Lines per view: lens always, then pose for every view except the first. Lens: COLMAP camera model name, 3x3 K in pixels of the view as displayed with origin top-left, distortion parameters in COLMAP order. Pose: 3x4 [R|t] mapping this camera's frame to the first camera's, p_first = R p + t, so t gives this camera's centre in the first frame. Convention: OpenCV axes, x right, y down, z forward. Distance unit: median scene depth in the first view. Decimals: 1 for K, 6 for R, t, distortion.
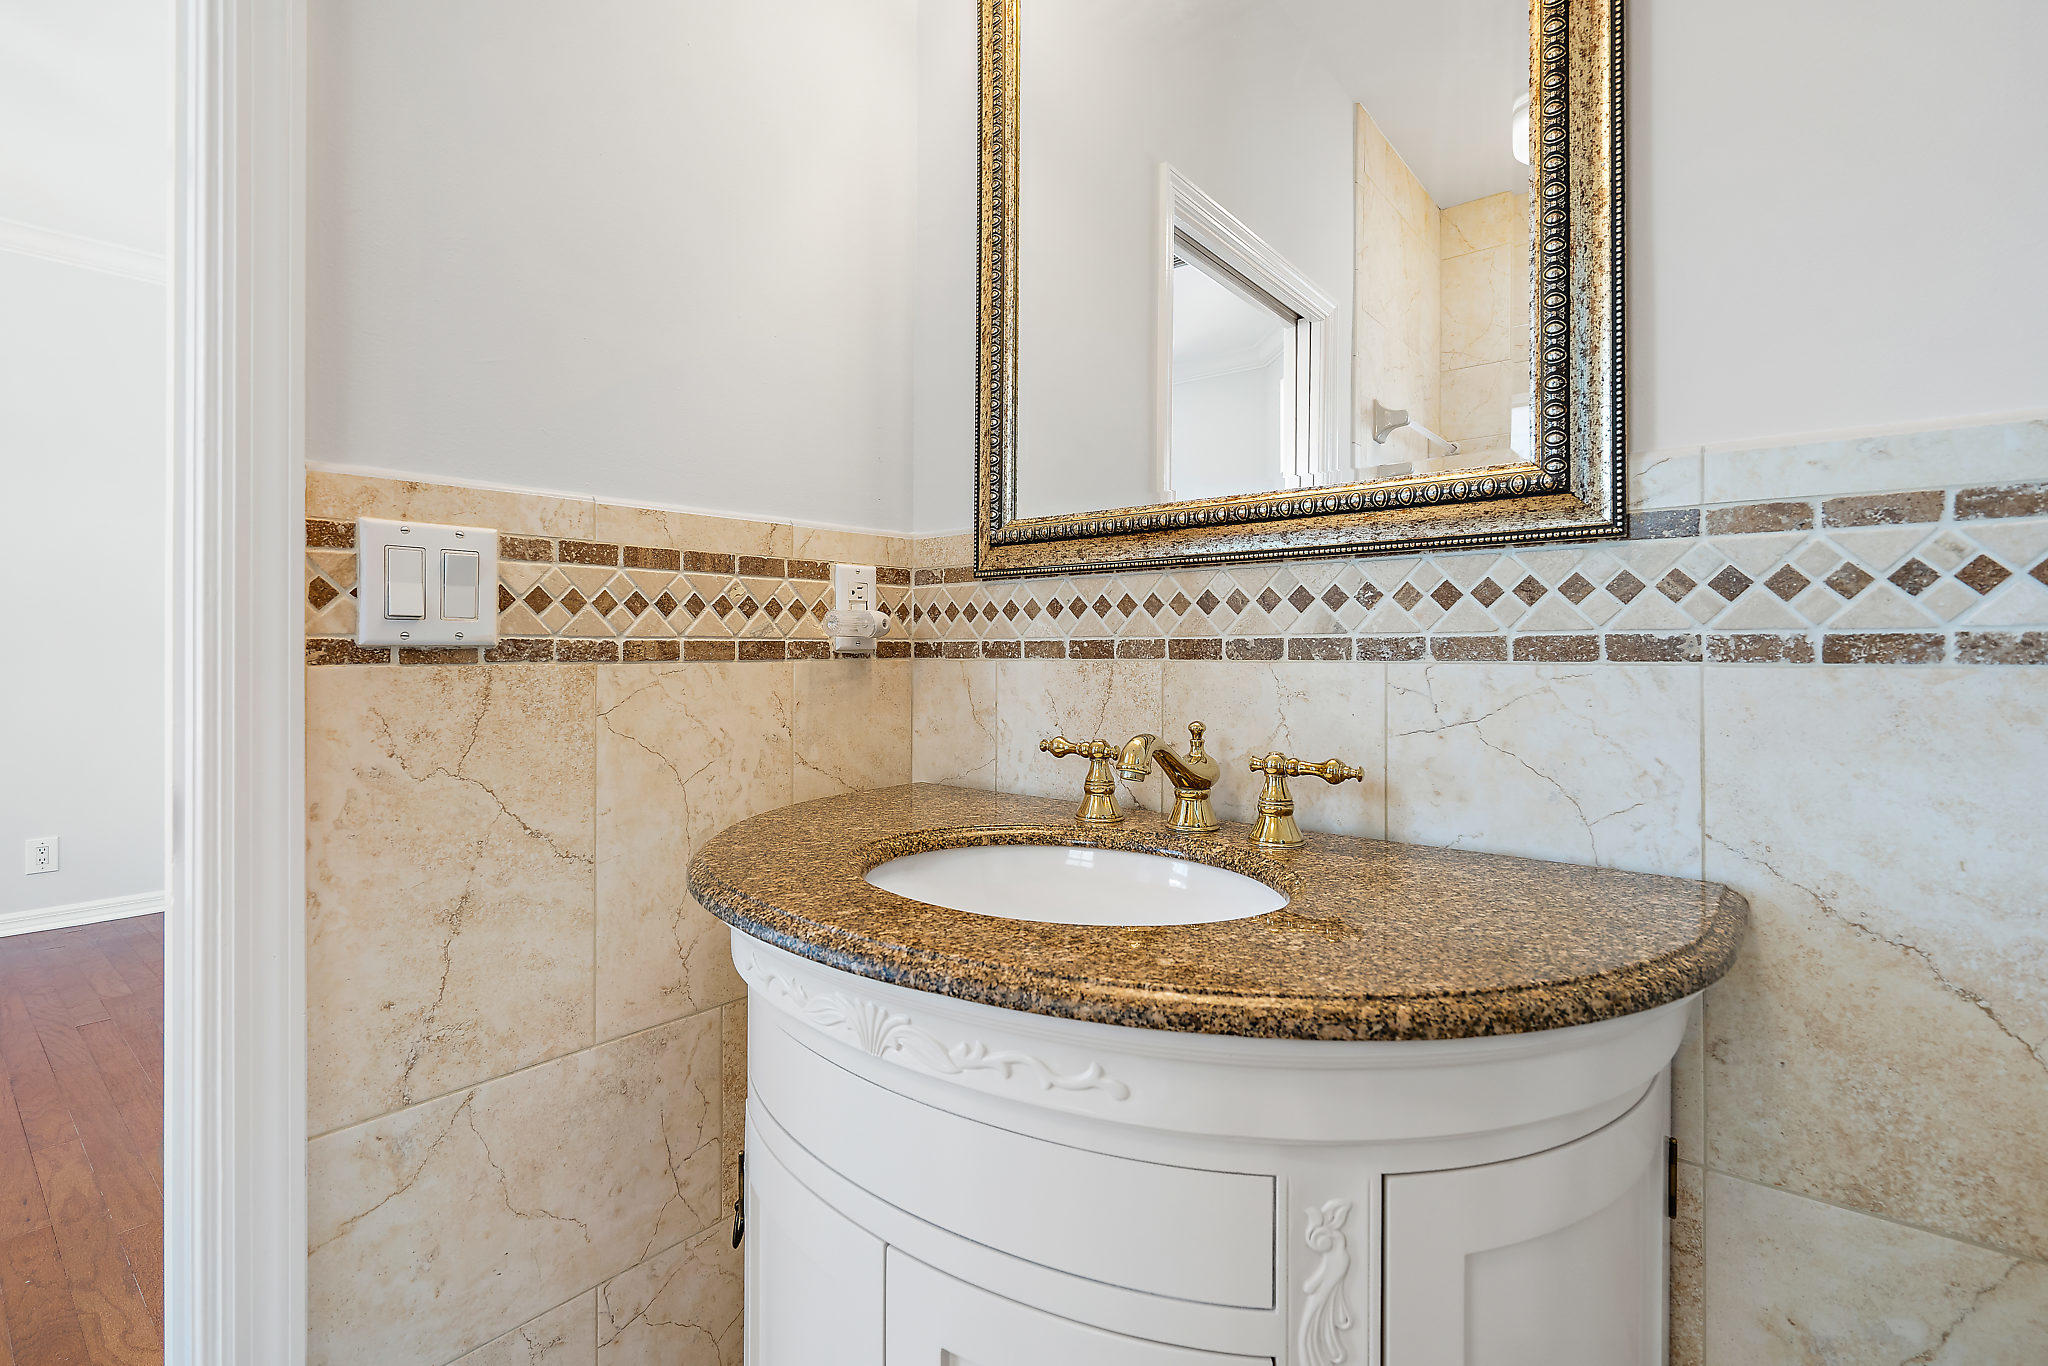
lens RADIAL K [[928.2, 0, 989.8], [0, 928.2, 644.3], [0, 0, 1]] dist [-0.001459, -0.000101]
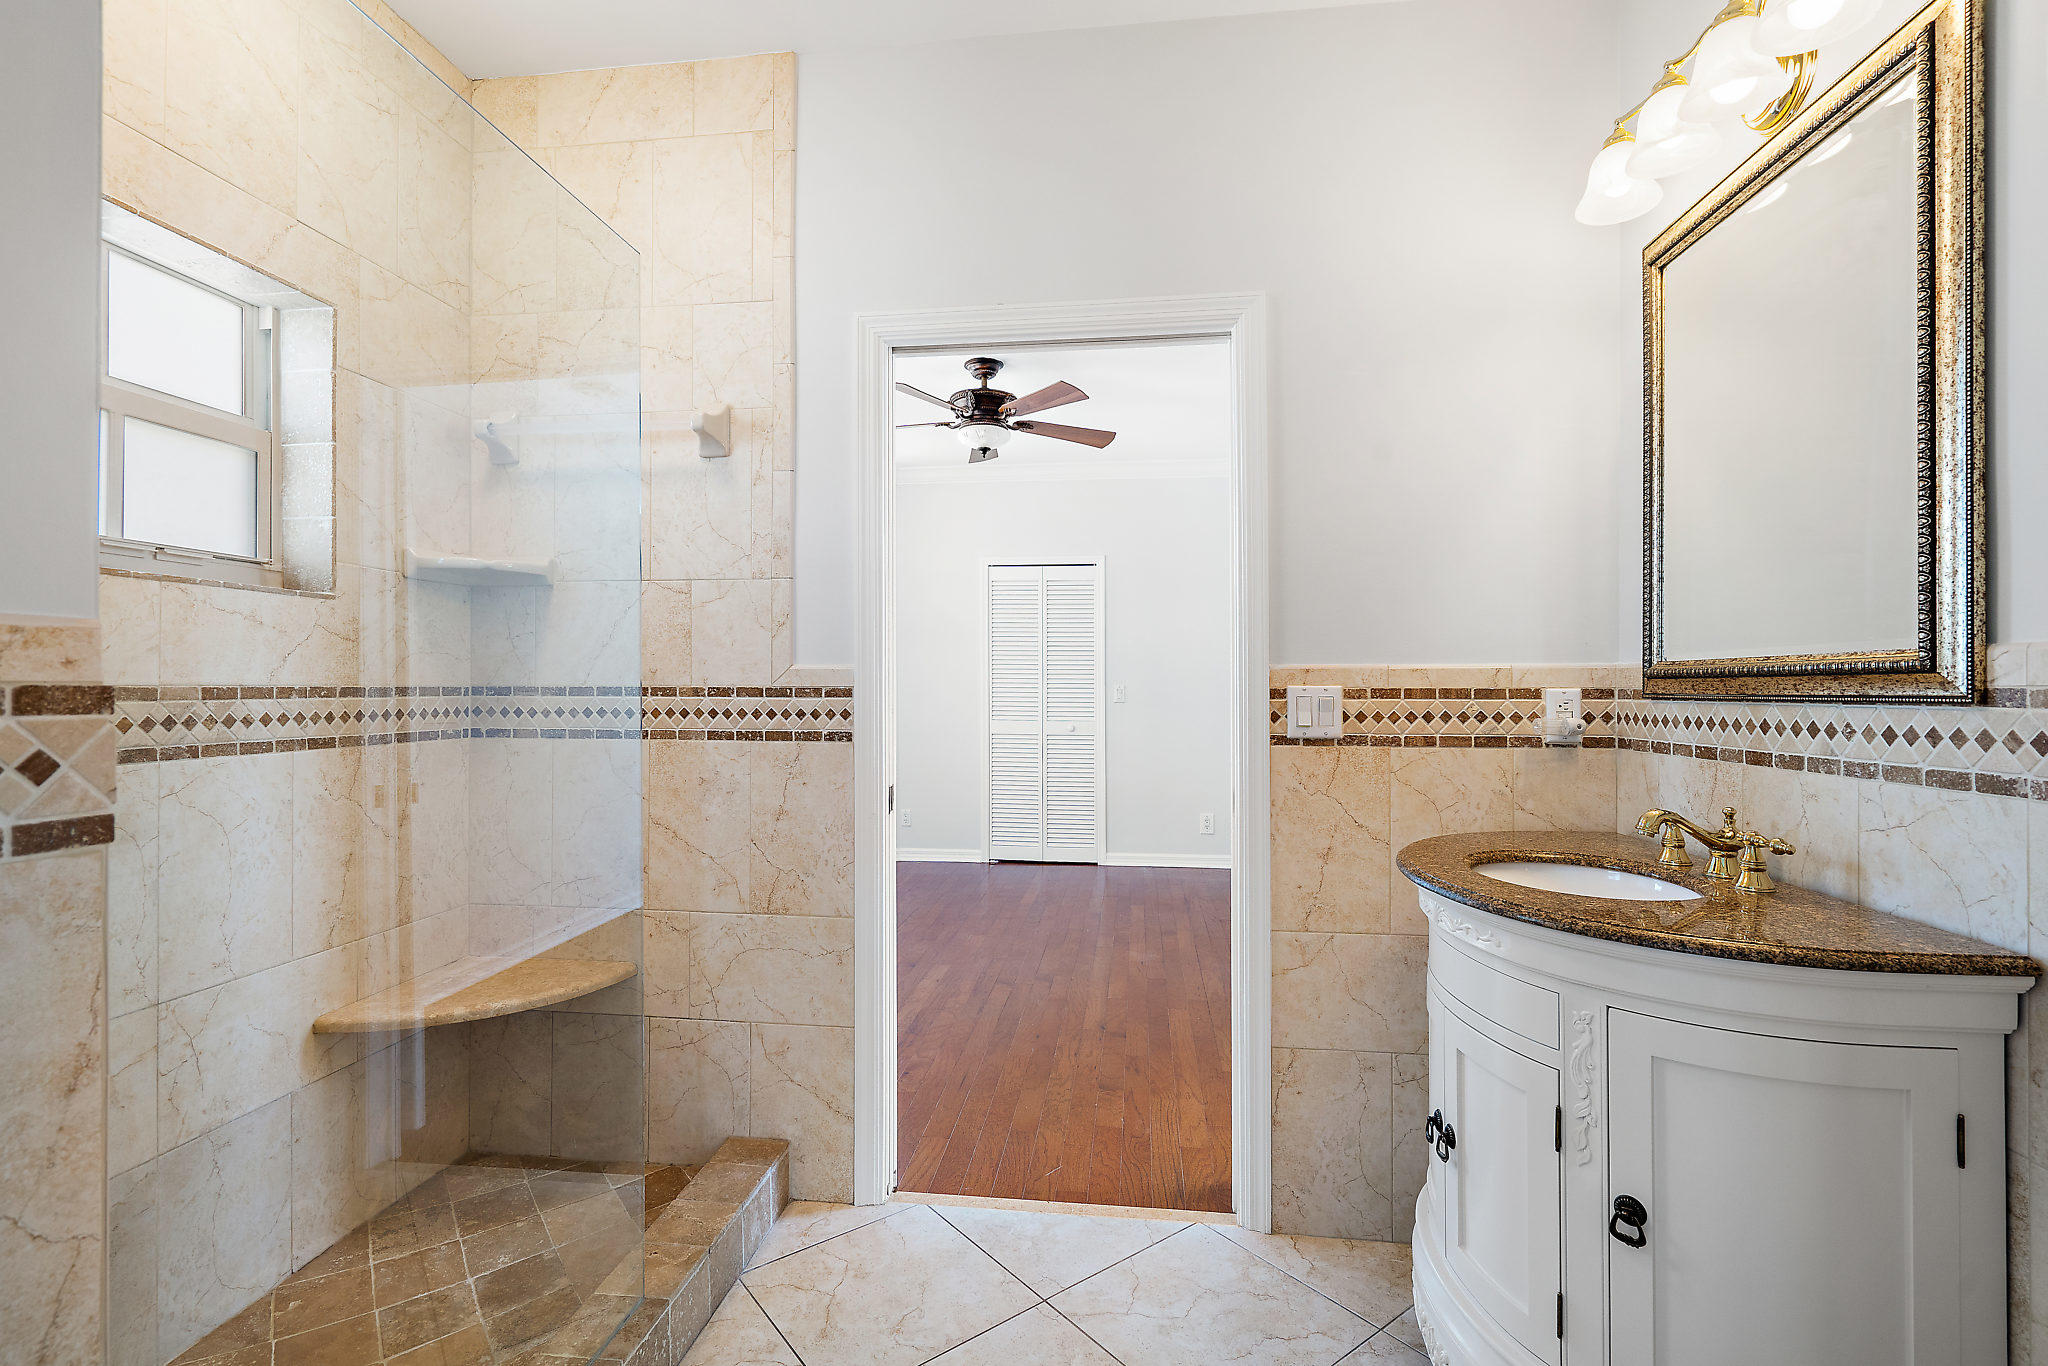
lens RADIAL K [[928.2, 0, 1028.9], [0, 928.2, 678.5], [0, 0, 1]] dist [-0.001459, -0.000101]
pose [[0.547489, -0.006944, -0.836784, 0.894084], [0.004775, 0.999975, -0.005174, -0.129682], [0.836799, -0.001163, 0.547509, -0.822162]]
